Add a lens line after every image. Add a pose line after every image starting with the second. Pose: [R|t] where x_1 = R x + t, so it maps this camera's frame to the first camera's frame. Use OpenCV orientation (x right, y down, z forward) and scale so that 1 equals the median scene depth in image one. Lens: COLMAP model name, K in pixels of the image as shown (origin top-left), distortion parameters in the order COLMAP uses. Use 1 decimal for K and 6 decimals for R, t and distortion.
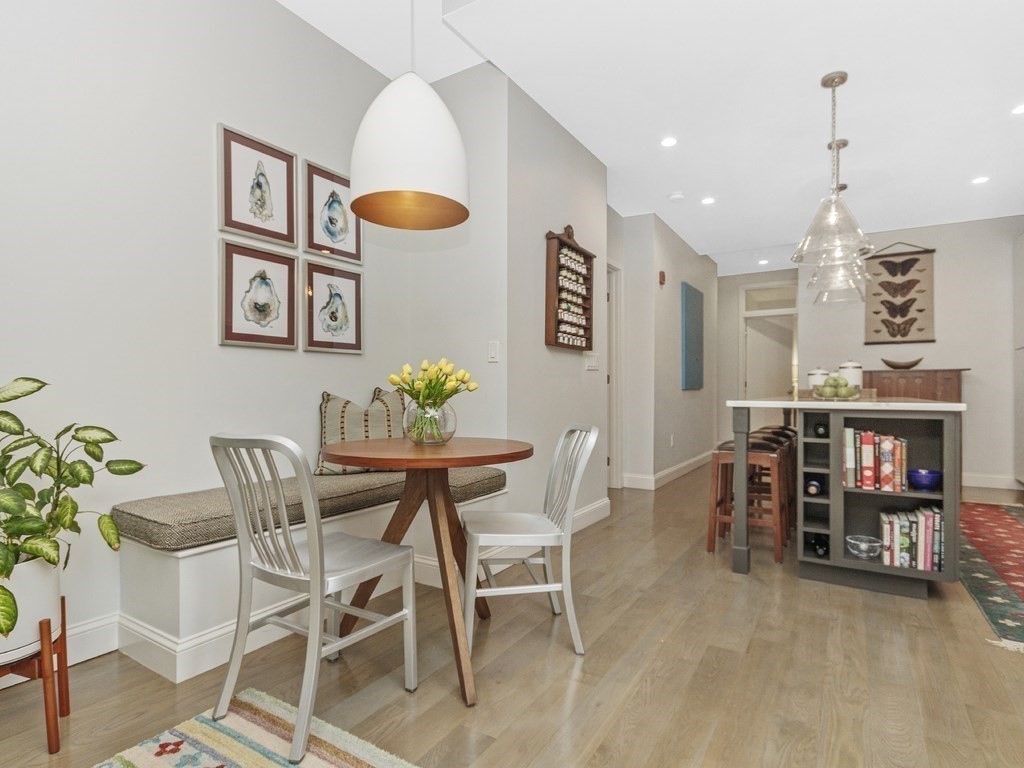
lens RADIAL K [[537.9, 0, 516.6], [0, 537.9, 386.4], [0, 0, 1]] dist [0.002983, -0.002669]
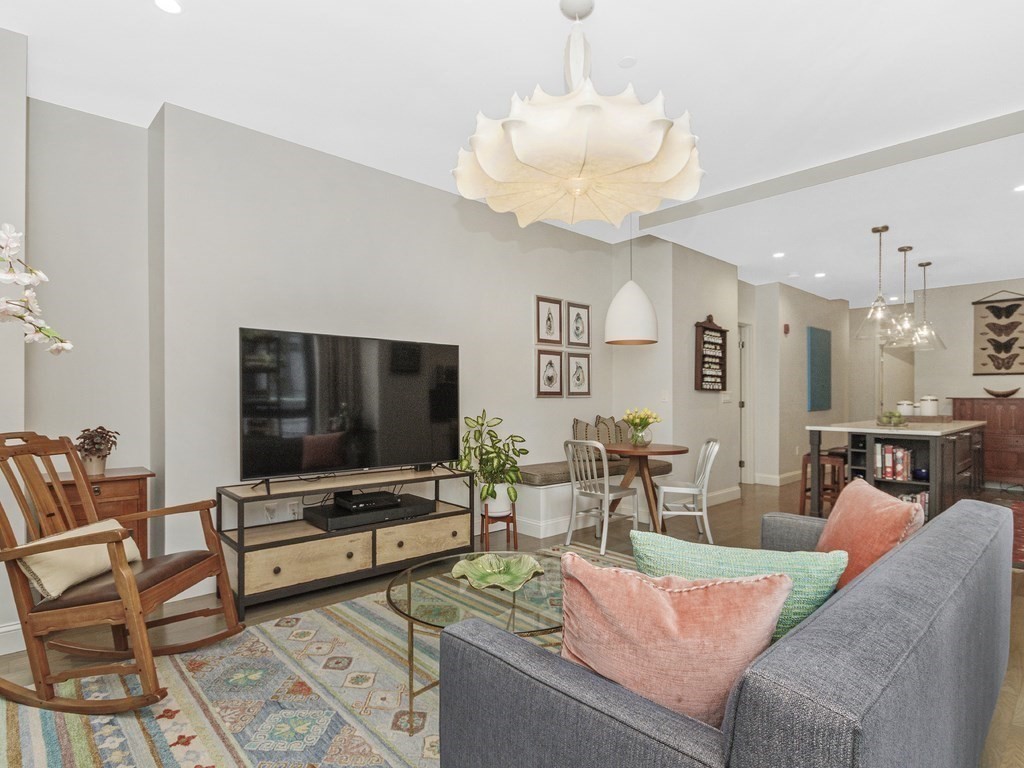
lens RADIAL K [[537.9, 0, 530.7], [0, 537.9, 388.4], [0, 0, 1]] dist [0.002983, -0.002669]
pose [[0.969367, -0.001787, -0.245611, -0.030500], [-0.000874, 0.999942, -0.010726, -0.063670], [0.245616, 0.010612, 0.969309, -0.750490]]
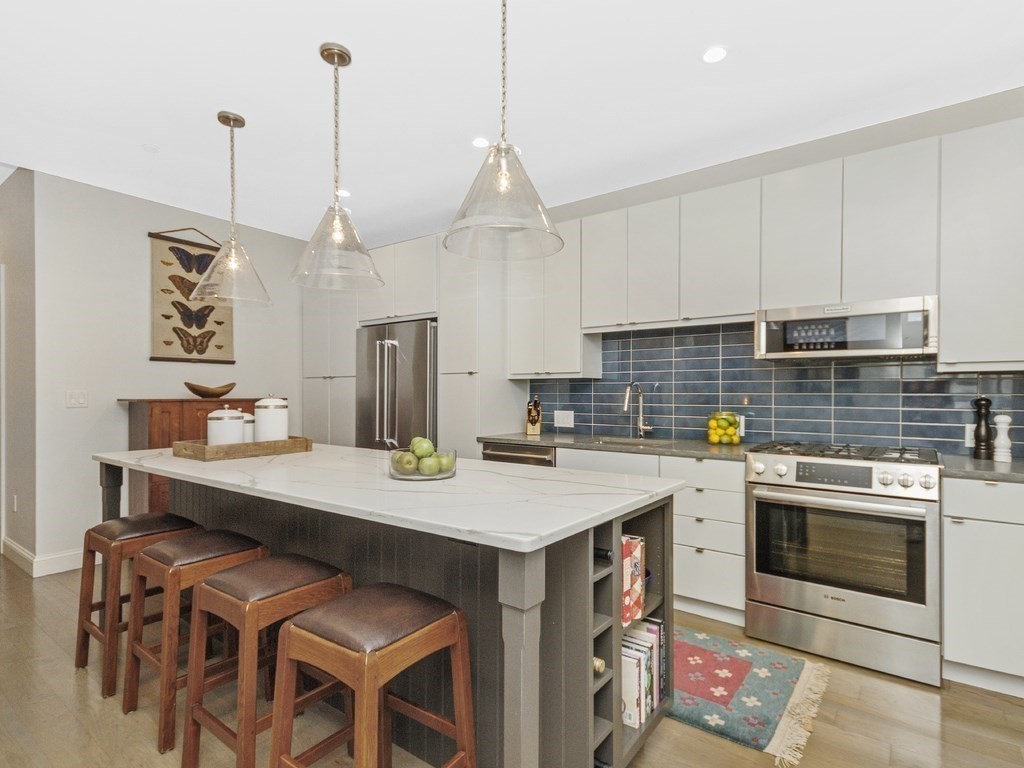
lens RADIAL K [[537.9, 0, 513.2], [0, 537.9, 387.8], [0, 0, 1]] dist [0.002983, -0.002669]
pose [[0.082371, 0.009710, 0.996554, -0.007426], [-0.007243, 0.999932, -0.009144, -0.071567], [-0.996575, -0.006464, 0.082436, 0.875092]]
